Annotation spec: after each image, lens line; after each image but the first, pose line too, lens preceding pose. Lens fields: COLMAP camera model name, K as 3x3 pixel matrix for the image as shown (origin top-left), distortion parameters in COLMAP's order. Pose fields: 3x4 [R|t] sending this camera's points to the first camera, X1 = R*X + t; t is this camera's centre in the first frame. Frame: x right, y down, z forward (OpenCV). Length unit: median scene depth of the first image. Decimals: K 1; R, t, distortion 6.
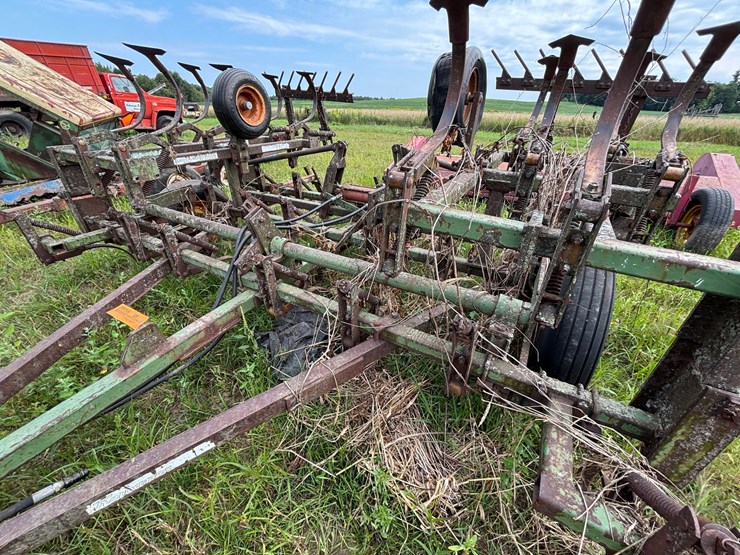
lens RADIAL K [[298.1, 0, 369.4], [0, 298.1, 276.2], [0, 0, 1]] dist [0.000005, 0.000459]
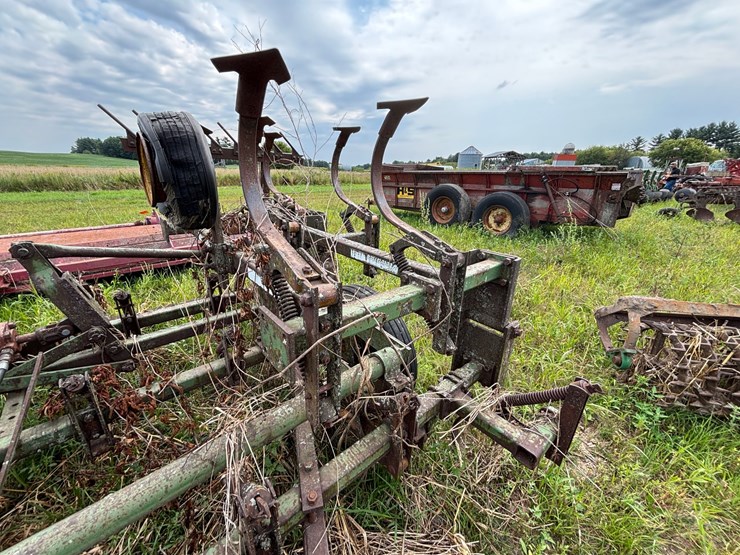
lens RADIAL K [[298.1, 0, 369.4], [0, 298.1, 276.2], [0, 0, 1]] dist [0.000005, 0.000459]
pose [[0.330549, -0.334538, 0.882509, -0.158238], [0.458534, 0.874219, 0.159649, -0.142697], [-0.824914, 0.351889, 0.442369, 0.195382]]
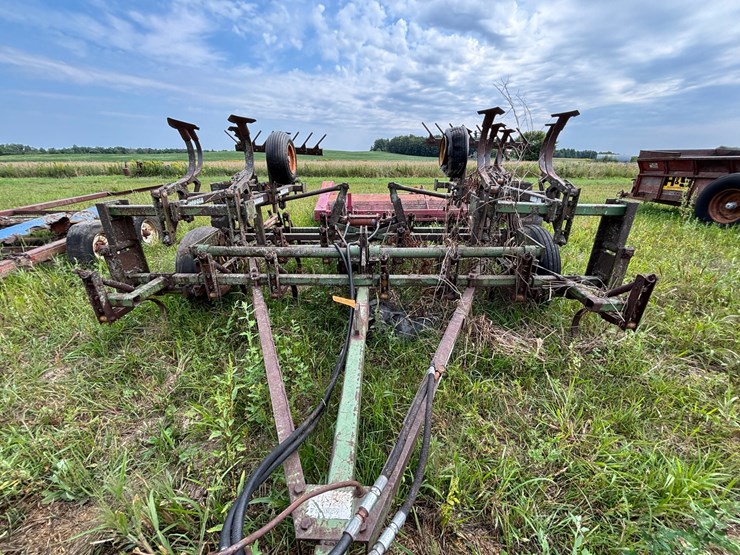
lens RADIAL K [[297.8, 0, 370.2], [0, 297.8, 277.2], [0, 0, 1]] dist [0.002259, -0.000827]
pose [[0.883209, -0.191823, 0.427956, -0.556411], [0.247203, 0.965880, -0.077237, 0.070685], [-0.398538, 0.174008, 0.900493, -0.140213]]
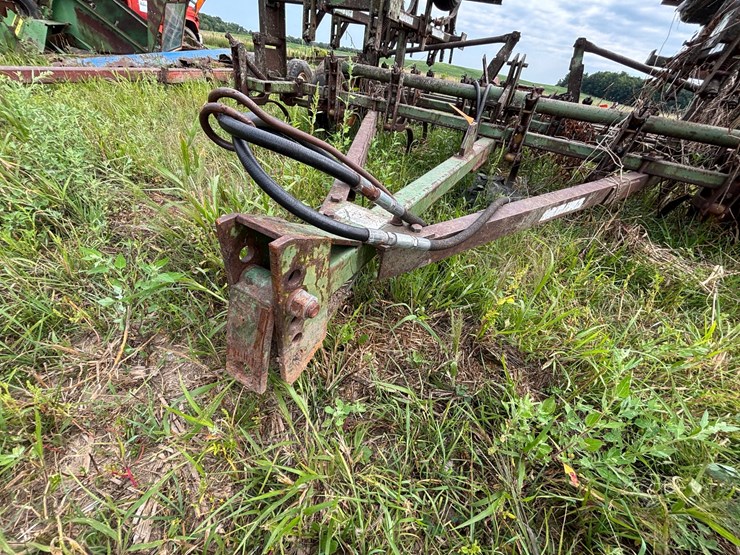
lens RADIAL K [[296.4, 0, 371.0], [0, 296.4, 278.1], [0, 0, 1]] dist [-0.000488, 0.000401]
pose [[0.991755, 0.101778, 0.077867, -0.509274], [-0.109656, 0.988443, 0.104675, 0.291788], [-0.066314, -0.112351, 0.991453, -0.069968]]
